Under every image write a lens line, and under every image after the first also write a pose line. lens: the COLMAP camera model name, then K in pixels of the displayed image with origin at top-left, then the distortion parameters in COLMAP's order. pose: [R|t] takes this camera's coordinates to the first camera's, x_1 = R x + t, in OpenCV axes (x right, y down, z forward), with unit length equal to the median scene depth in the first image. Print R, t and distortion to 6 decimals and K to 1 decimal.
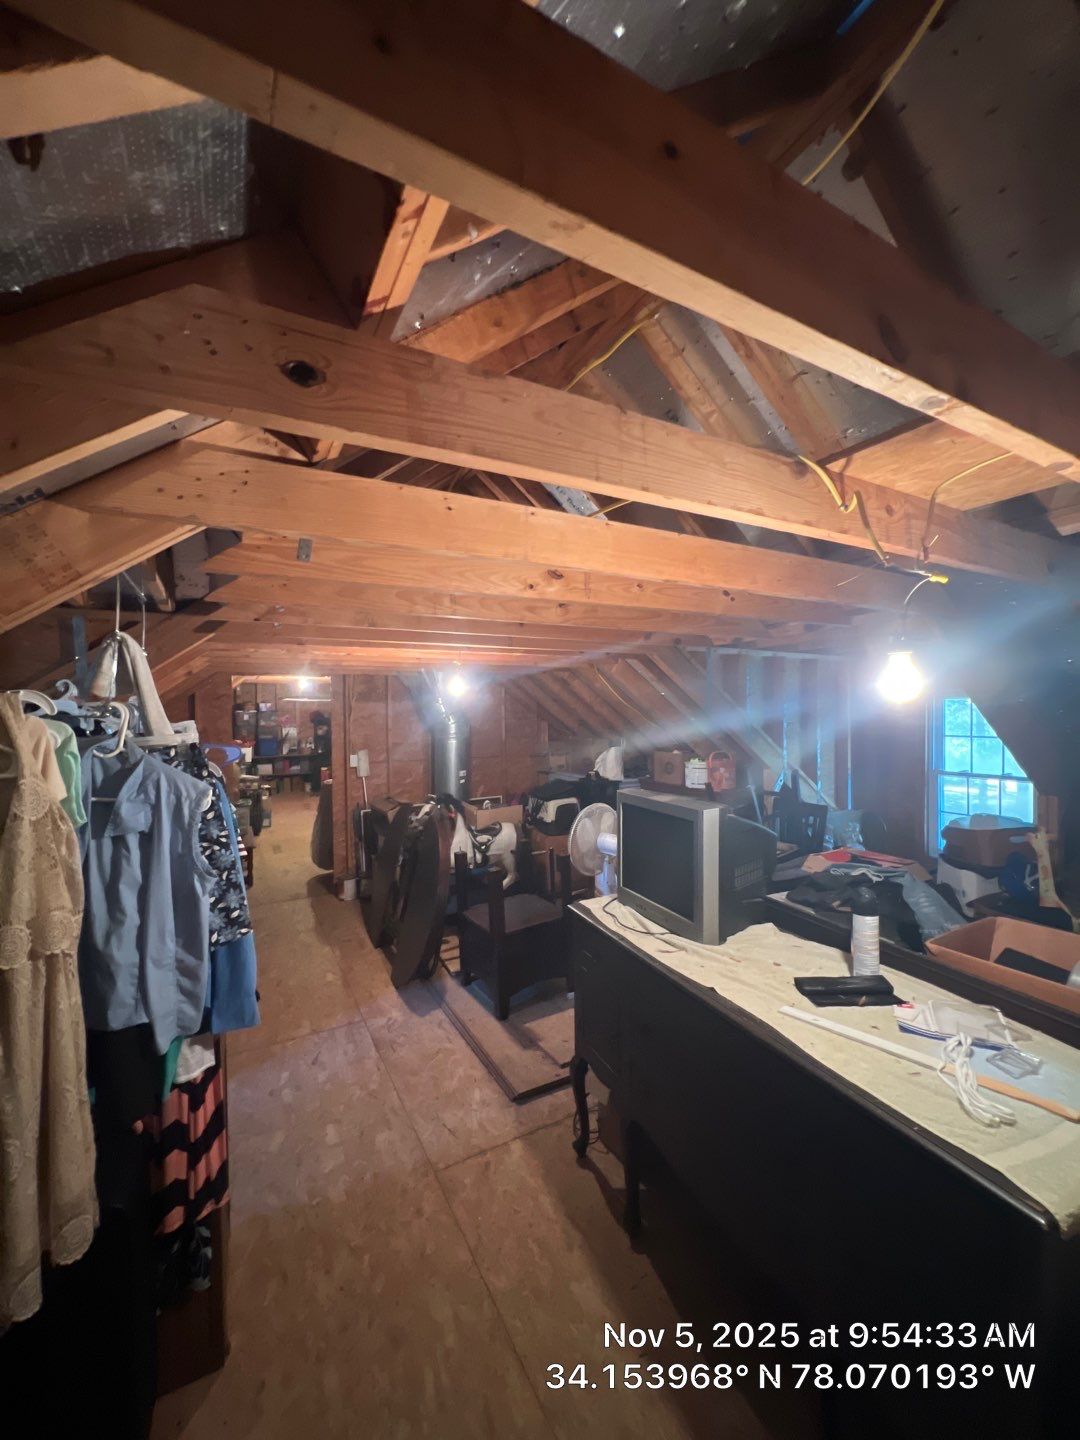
lens RADIAL K [[569.4, 0, 539.0], [0, 569.4, 717.0], [0, 0, 1]] dist [-0.000888, -0.000077]
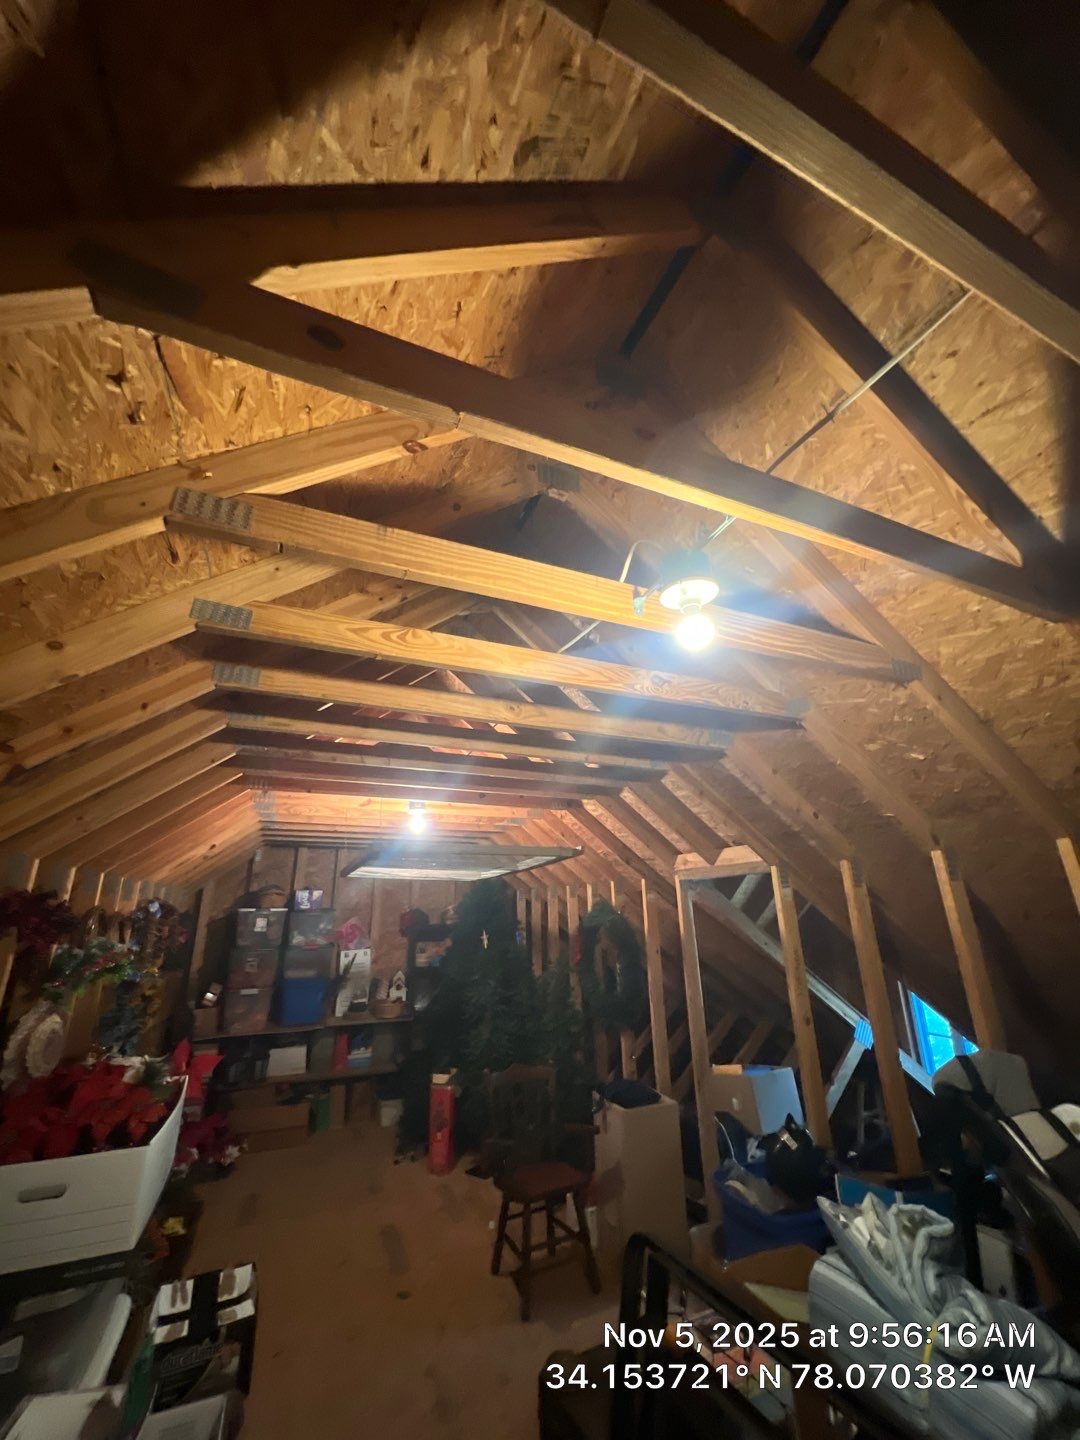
lens RADIAL K [[569.4, 0, 539.3], [0, 569.4, 718.7], [0, 0, 1]] dist [-0.000888, -0.000077]
pose [[0.995208, -0.040576, -0.088966, -0.255541], [0.008913, 0.943693, -0.330702, -0.002445], [0.097375, 0.328325, 0.939532, 0.551252]]
